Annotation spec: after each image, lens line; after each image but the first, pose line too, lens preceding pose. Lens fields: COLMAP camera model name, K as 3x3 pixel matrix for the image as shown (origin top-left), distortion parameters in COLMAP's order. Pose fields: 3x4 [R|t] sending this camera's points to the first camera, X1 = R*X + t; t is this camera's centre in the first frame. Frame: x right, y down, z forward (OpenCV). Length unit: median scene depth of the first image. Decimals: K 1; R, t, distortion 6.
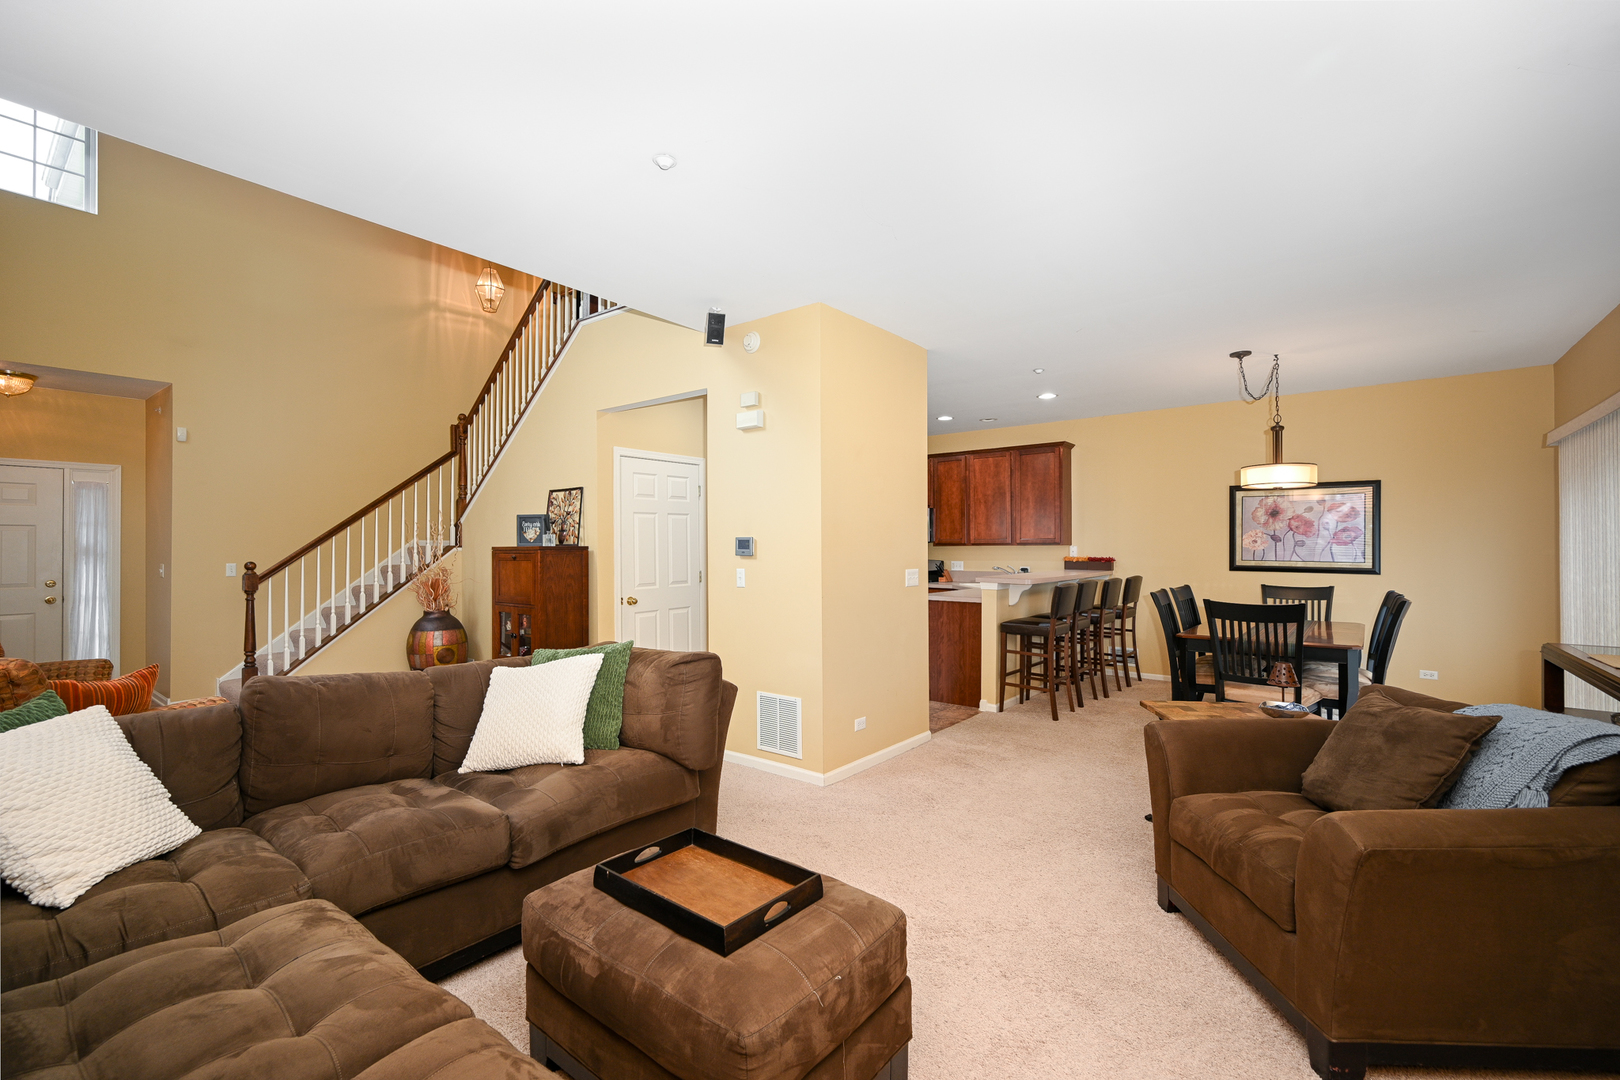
lens RADIAL K [[695.4, 0, 809.6], [0, 695.4, 537.0], [0, 0, 1]] dist [-0.003347, 0.000780]
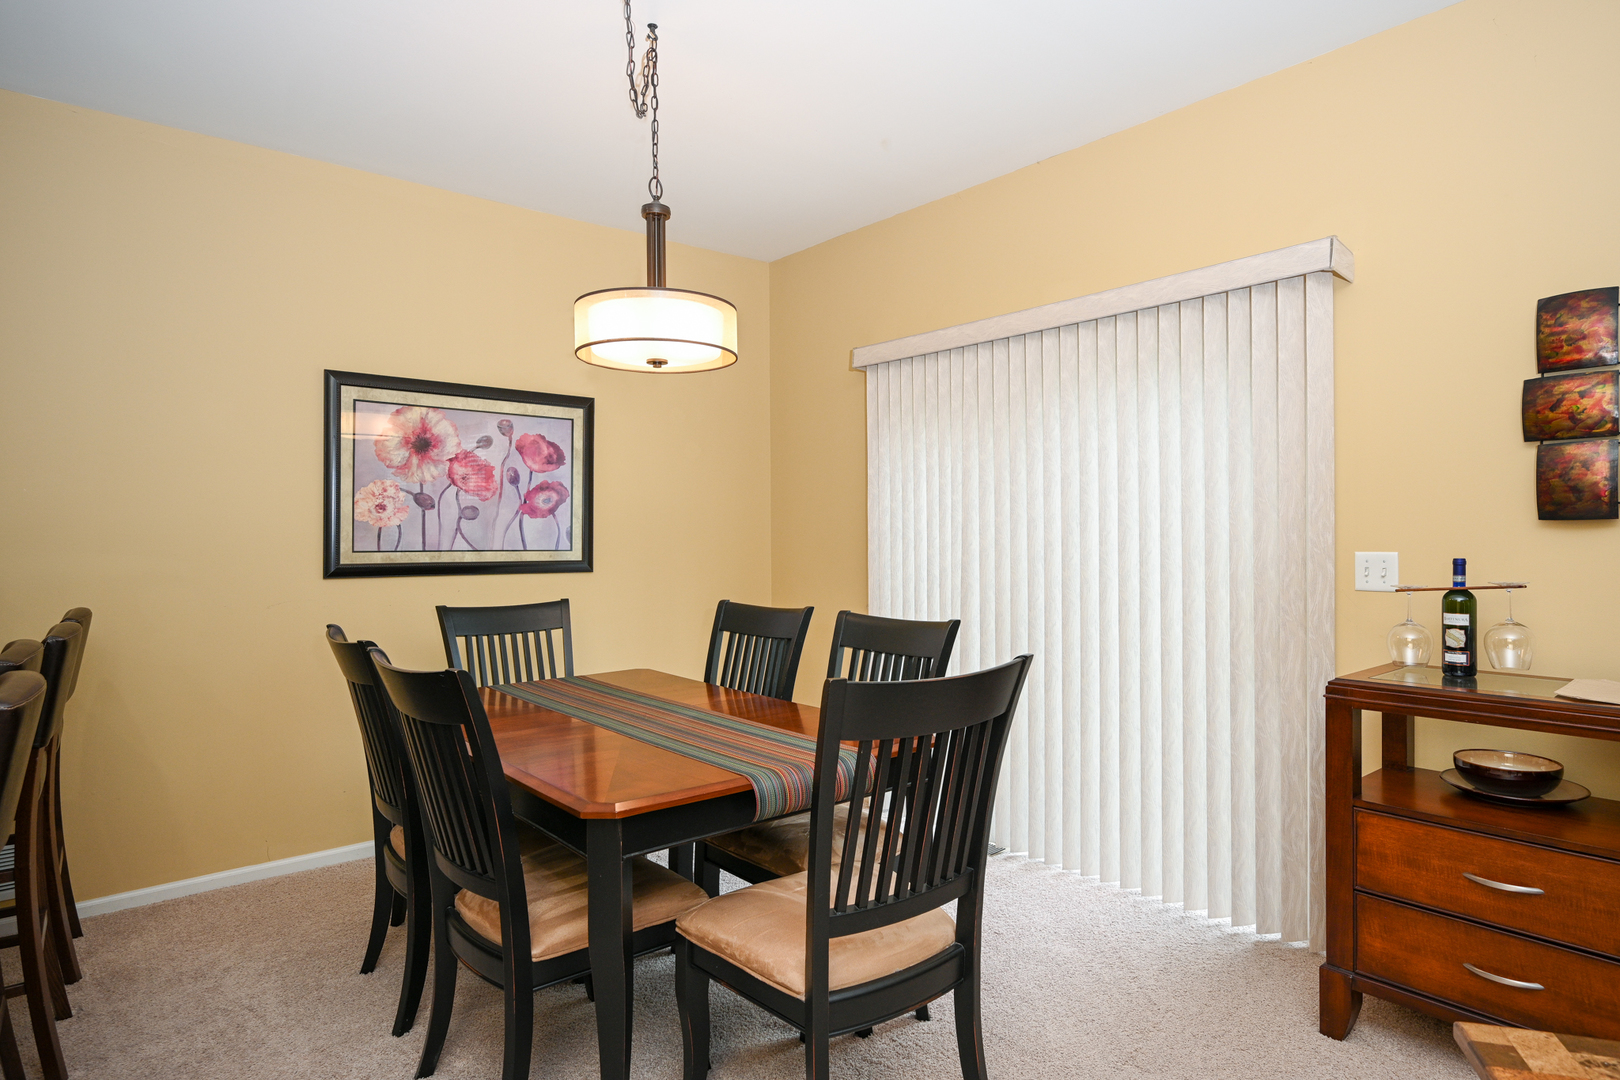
lens RADIAL K [[910.1, 0, 816.1], [0, 910.1, 540.8], [0, 0, 1]] dist [-0.000630, 0.001185]
pose [[0.185060, -0.005196, 0.982713, 0.146080], [-0.008617, 0.999939, 0.006909, 0.022194], [-0.982689, -0.009746, 0.185004, 0.667830]]
